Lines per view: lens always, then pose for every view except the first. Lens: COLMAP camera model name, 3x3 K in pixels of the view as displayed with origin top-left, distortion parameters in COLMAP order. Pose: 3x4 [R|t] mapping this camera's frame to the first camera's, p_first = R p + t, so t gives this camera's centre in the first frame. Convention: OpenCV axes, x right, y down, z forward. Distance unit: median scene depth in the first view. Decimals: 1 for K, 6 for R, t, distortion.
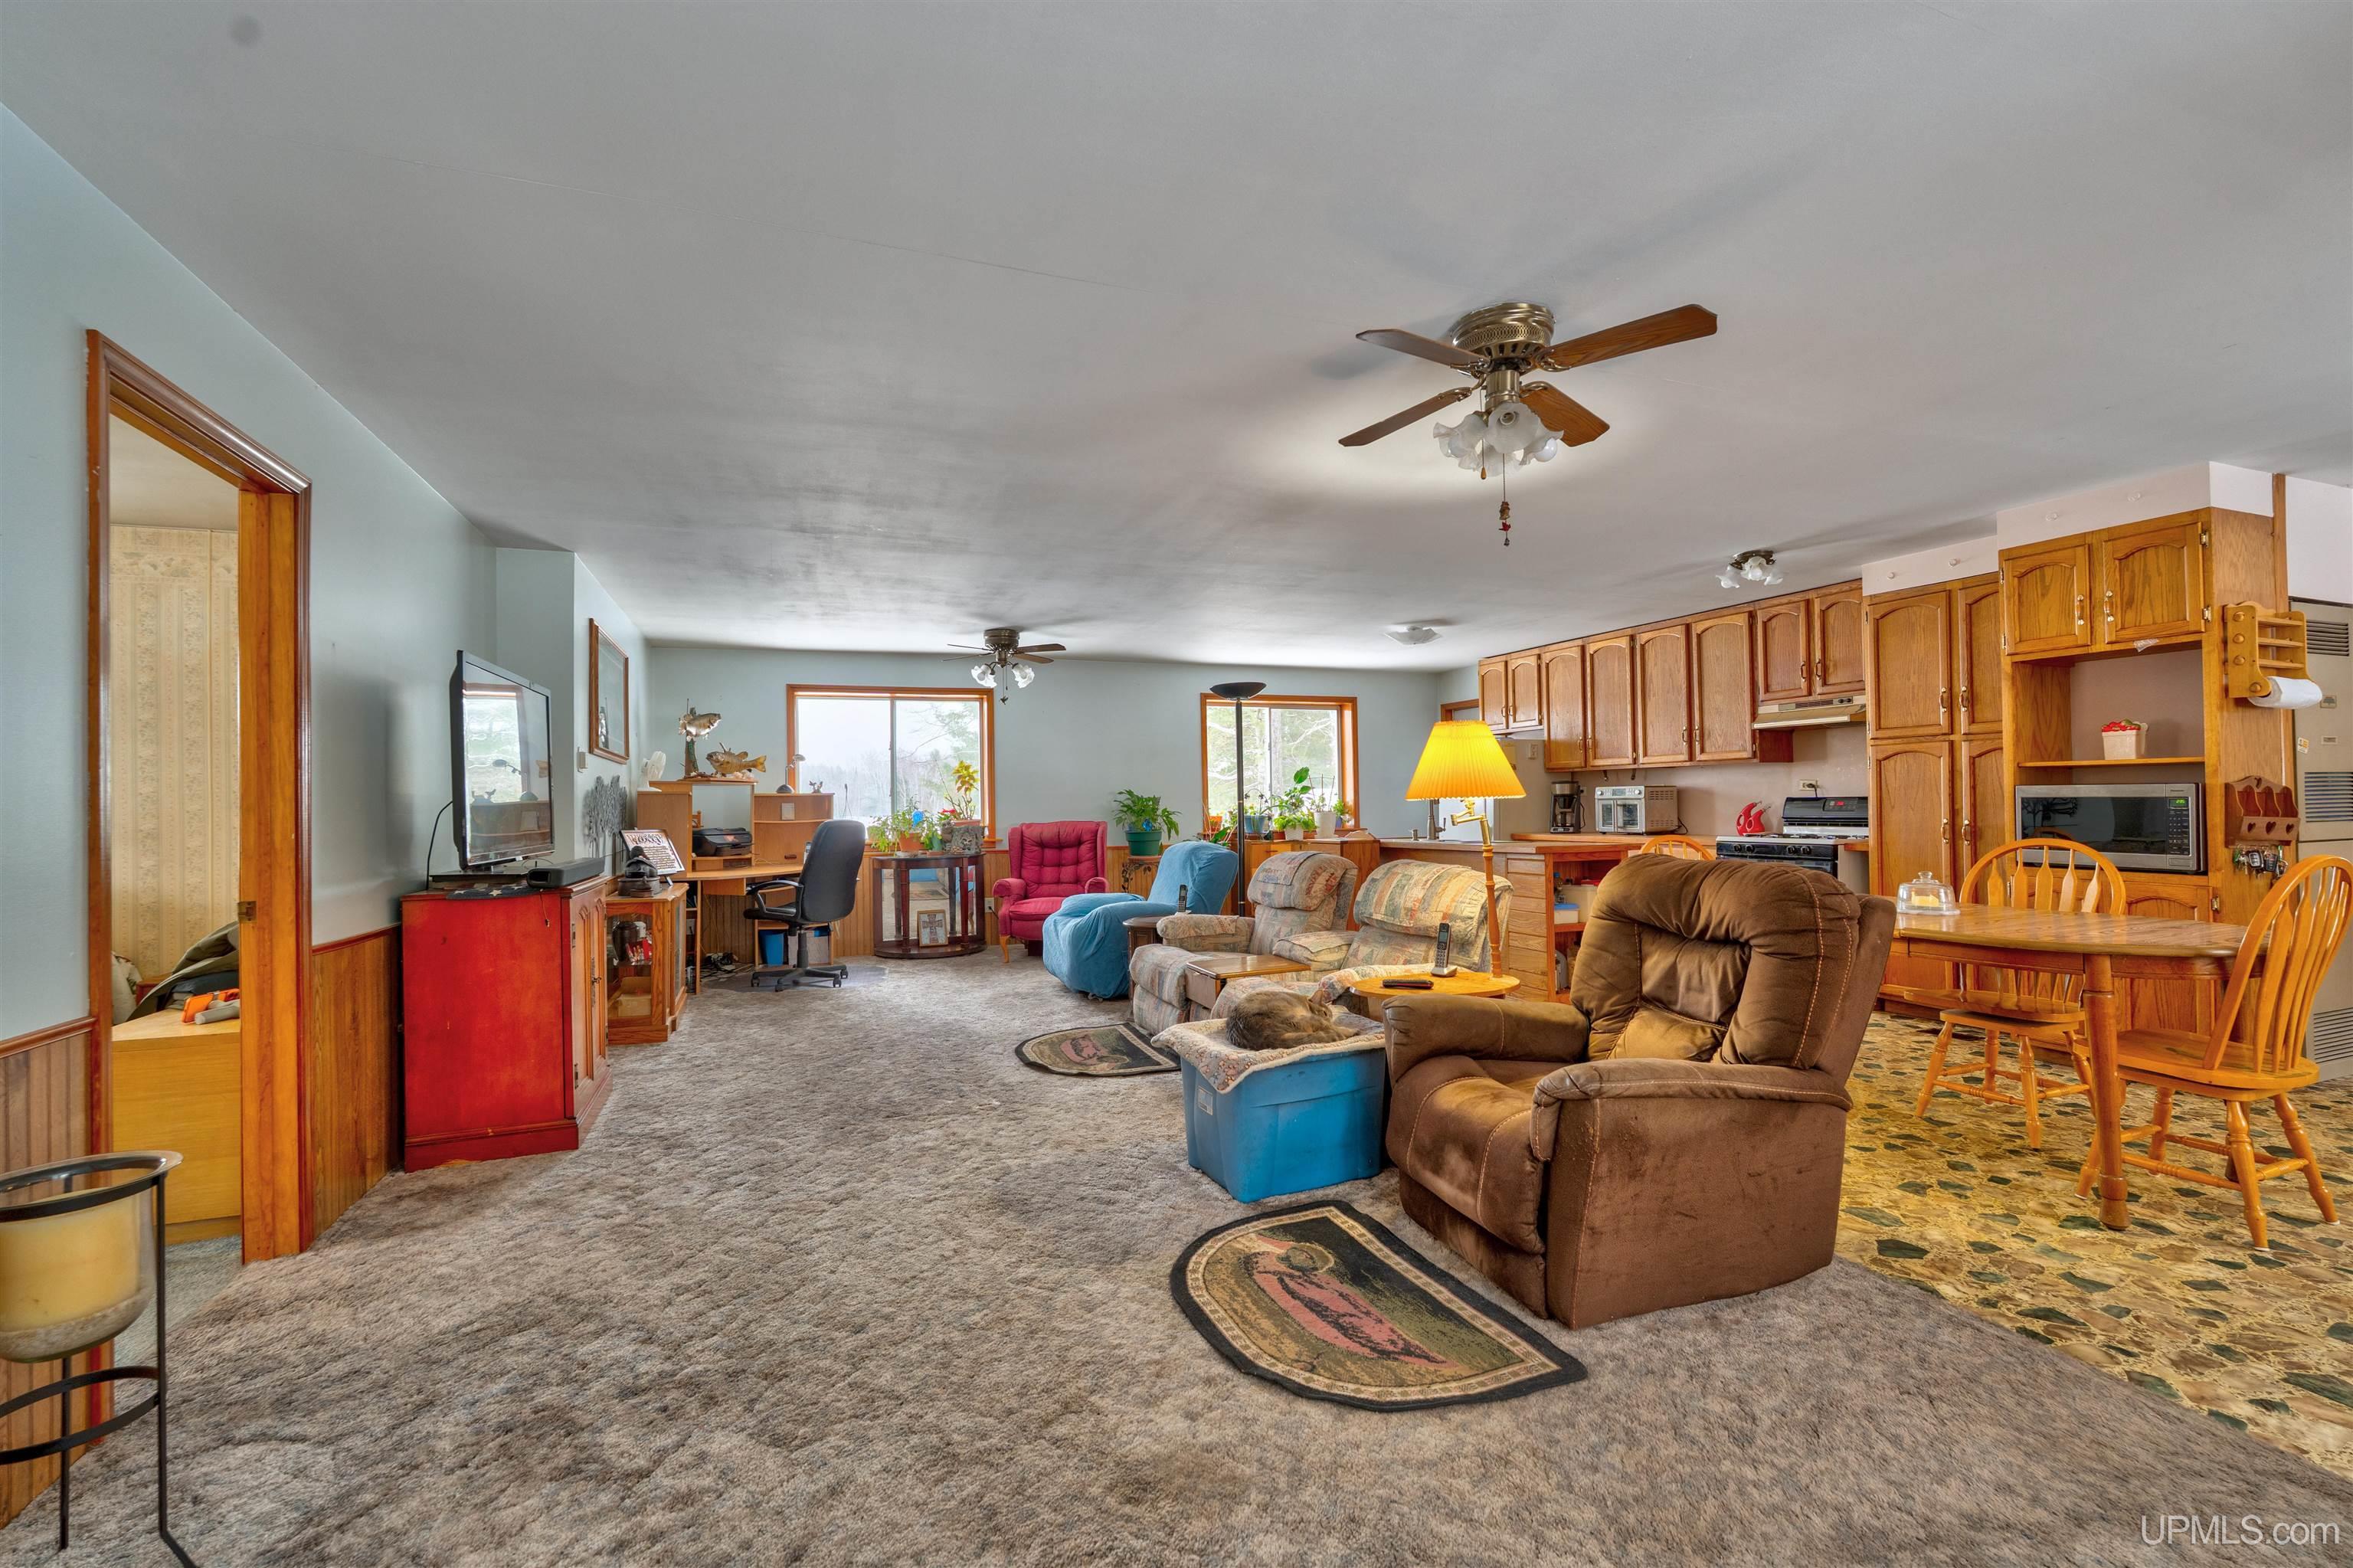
lens RADIAL K [[1016.2, 0, 1176.1], [0, 1016.2, 782.6], [0, 0, 1]] dist [-0.006357, 0.002333]
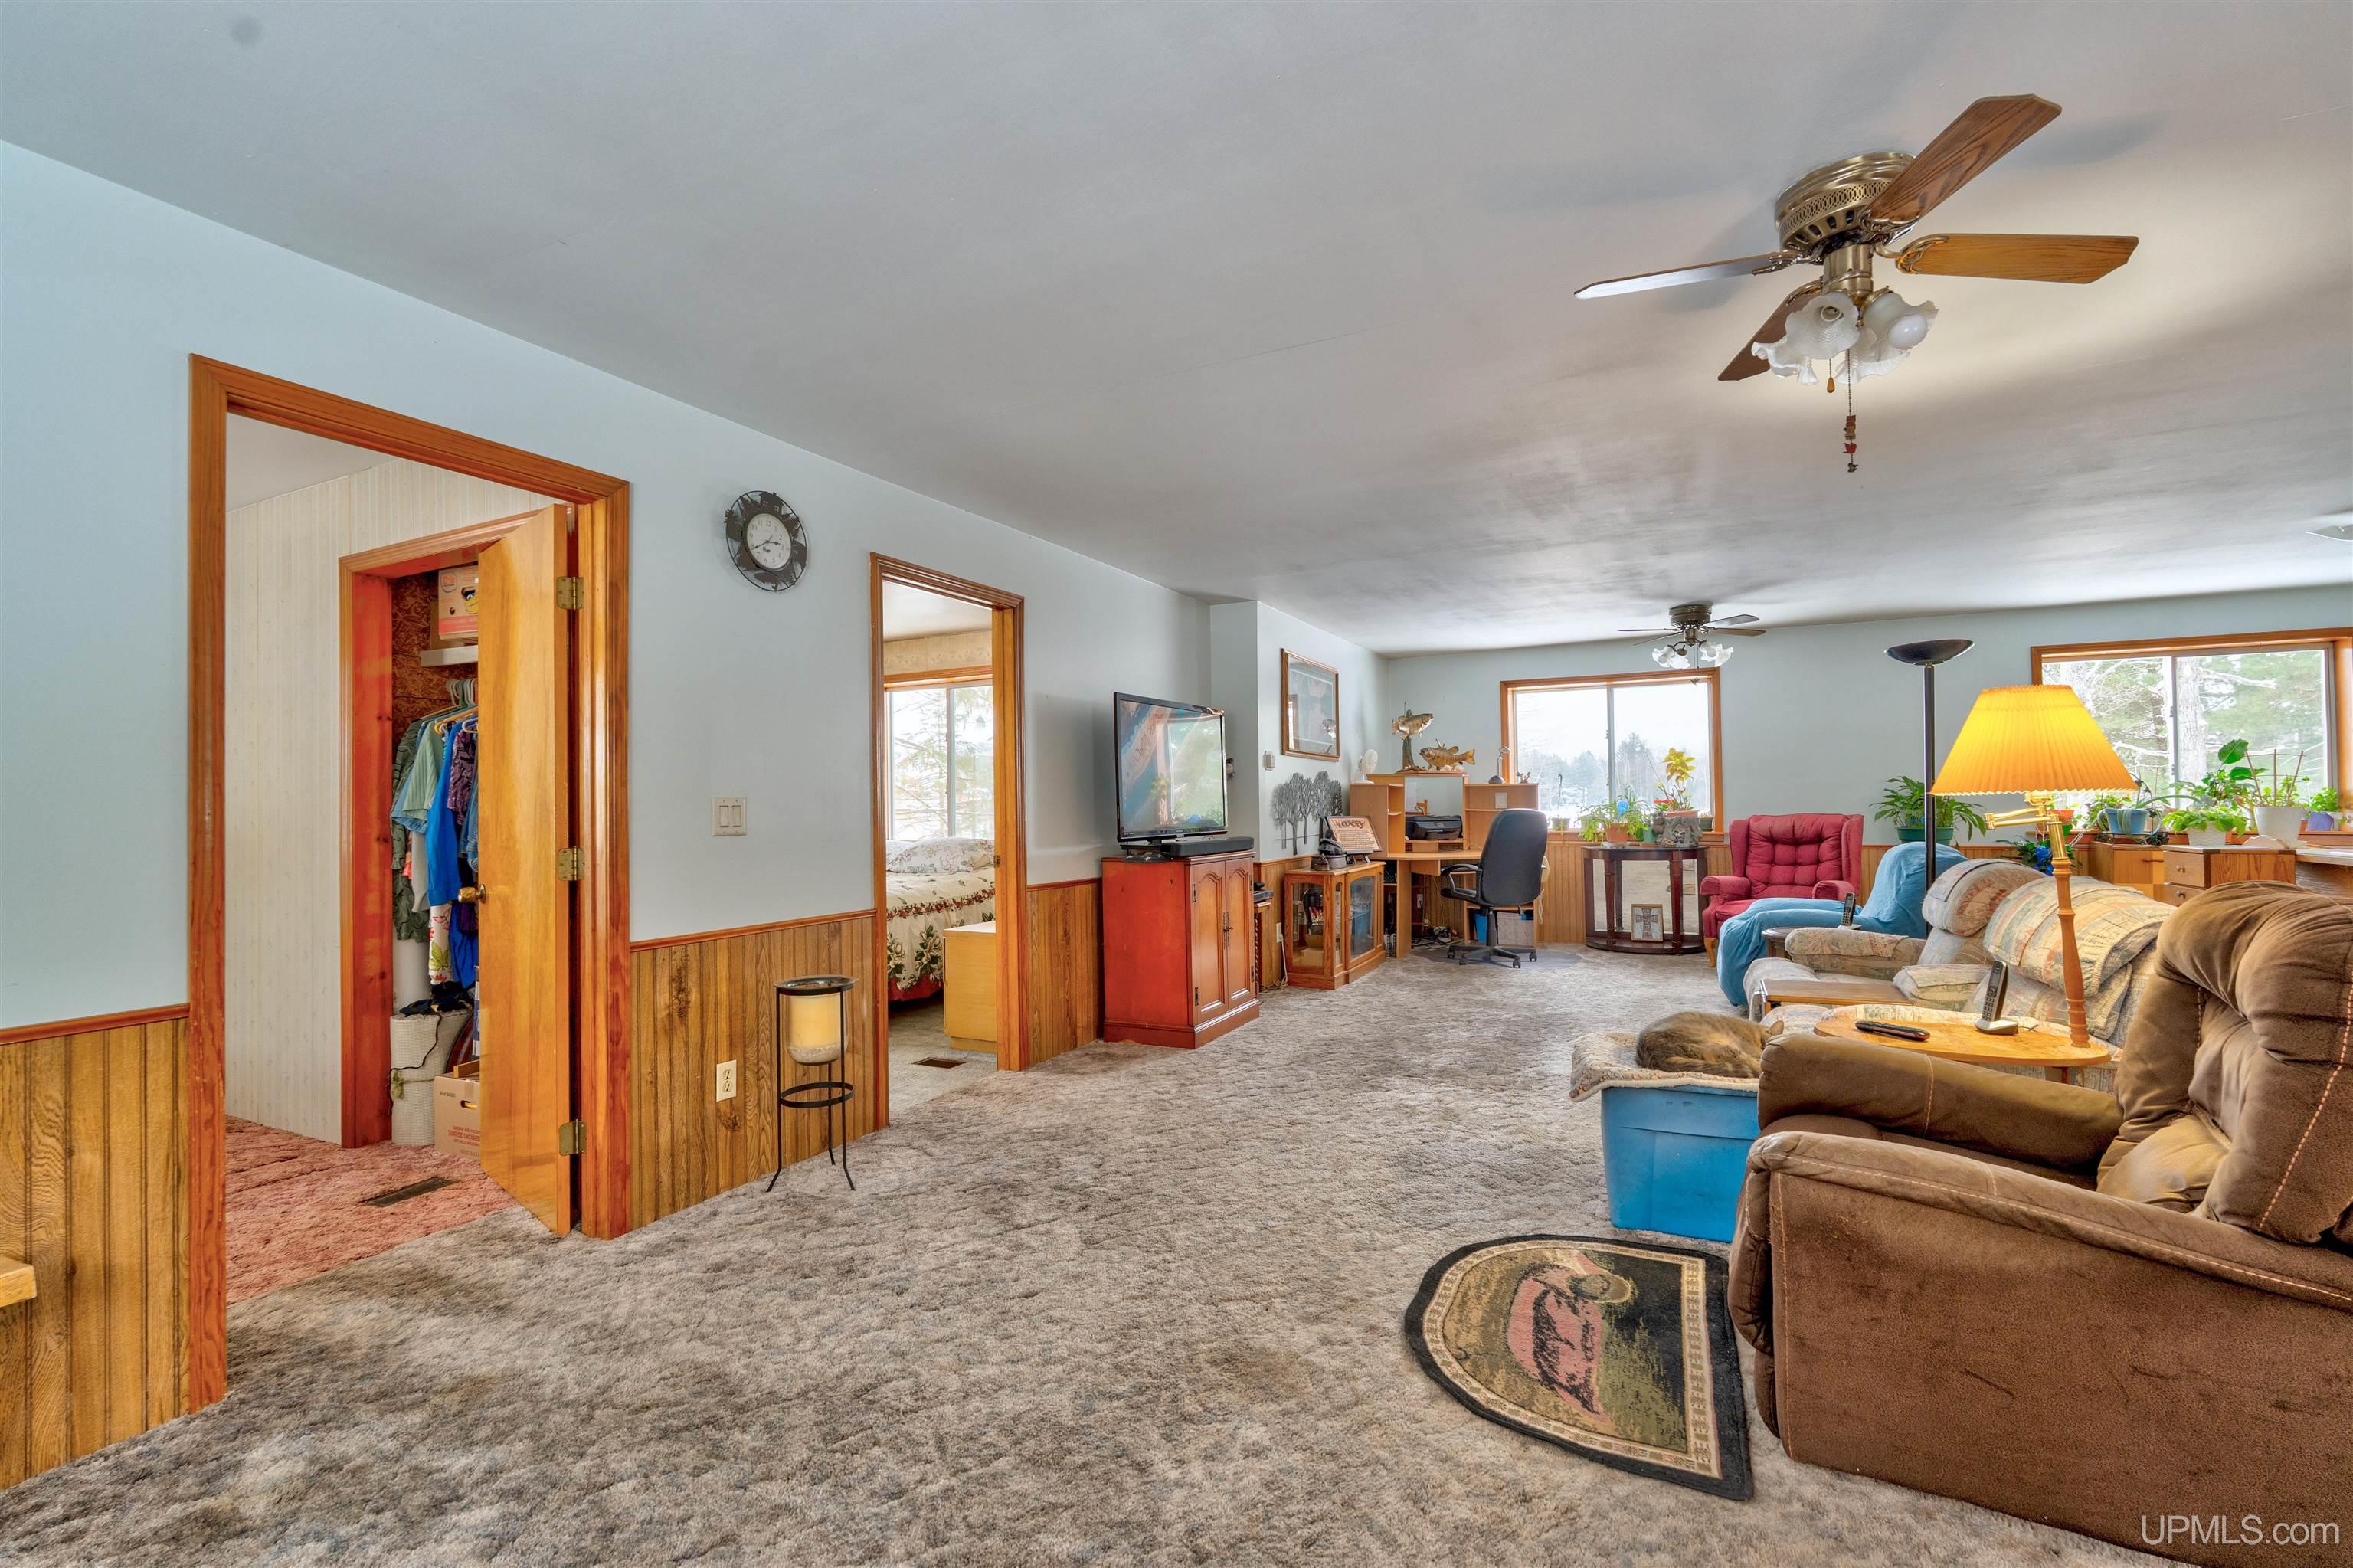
lens RADIAL K [[1016.2, 0, 1178.7], [0, 1016.2, 784.9], [0, 0, 1]] dist [-0.006357, 0.002333]
pose [[0.676203, -0.005111, -0.736698, 0.476790], [0.016696, 0.999825, 0.008388, -0.007335], [0.736526, -0.017972, 0.676170, 0.077638]]
